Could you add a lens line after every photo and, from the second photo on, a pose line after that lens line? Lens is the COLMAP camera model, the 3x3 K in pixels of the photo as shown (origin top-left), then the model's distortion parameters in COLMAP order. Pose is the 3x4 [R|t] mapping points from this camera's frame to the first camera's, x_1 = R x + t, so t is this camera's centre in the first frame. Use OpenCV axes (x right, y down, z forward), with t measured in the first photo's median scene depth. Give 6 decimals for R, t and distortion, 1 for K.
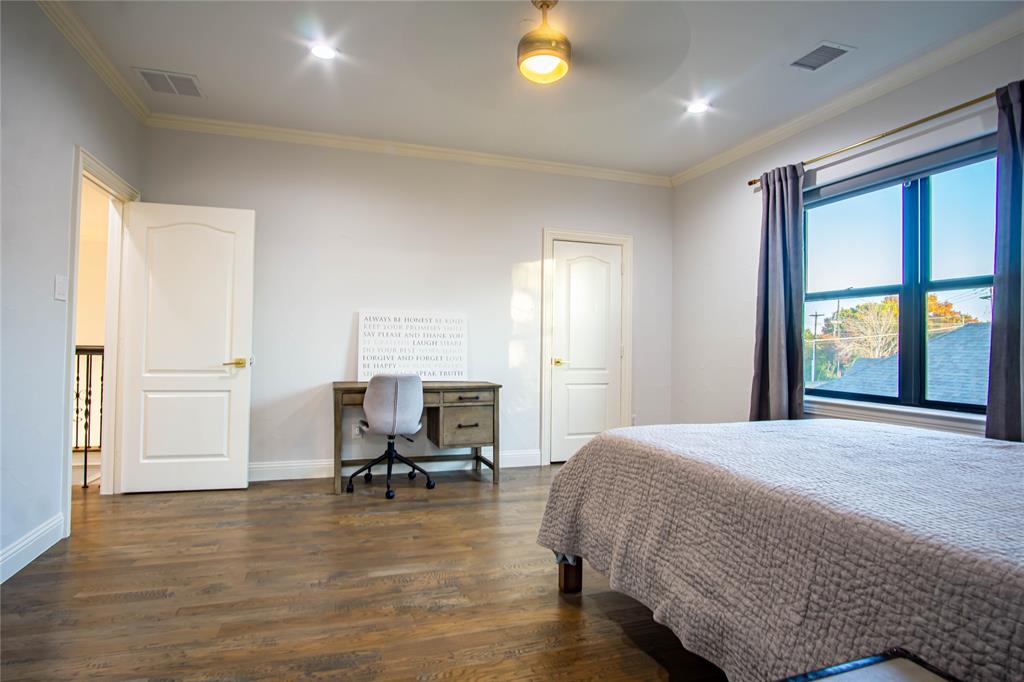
lens RADIAL K [[550.7, 0, 514.7], [0, 550.7, 332.2], [0, 0, 1]] dist [-0.031955, 0.000577]
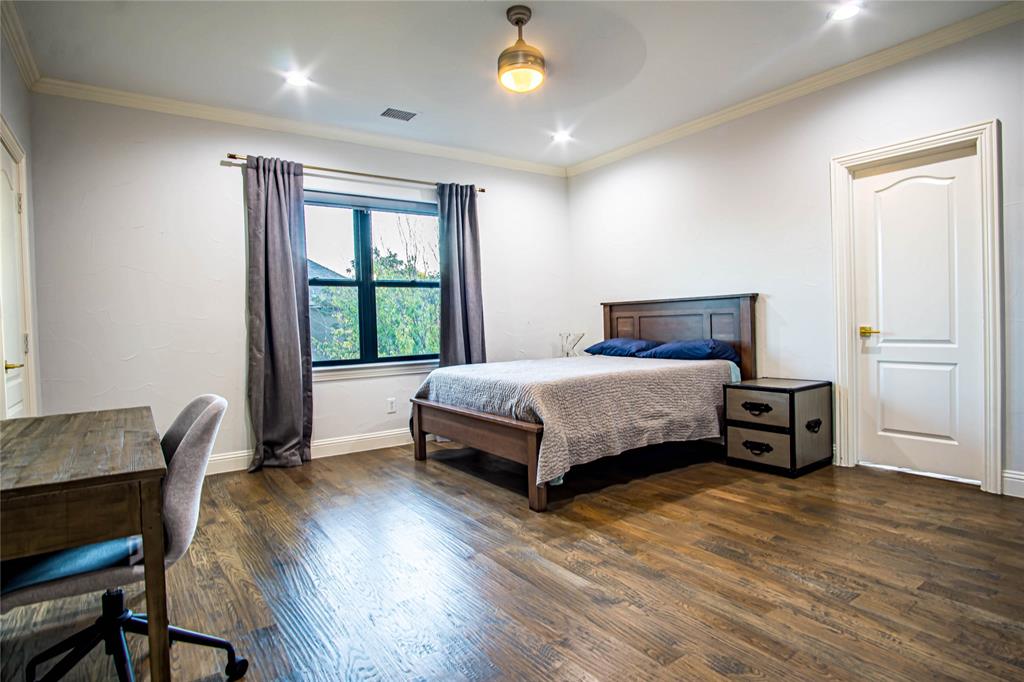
lens RADIAL K [[550.7, 0, 514.7], [0, 550.7, 332.2], [0, 0, 1]] dist [-0.031955, 0.000577]
pose [[-0.290914, -0.023519, 0.956460, -0.898285], [0.000188, 0.999696, 0.024639, 0.015164], [-0.956749, 0.007348, -0.290821, 1.155181]]
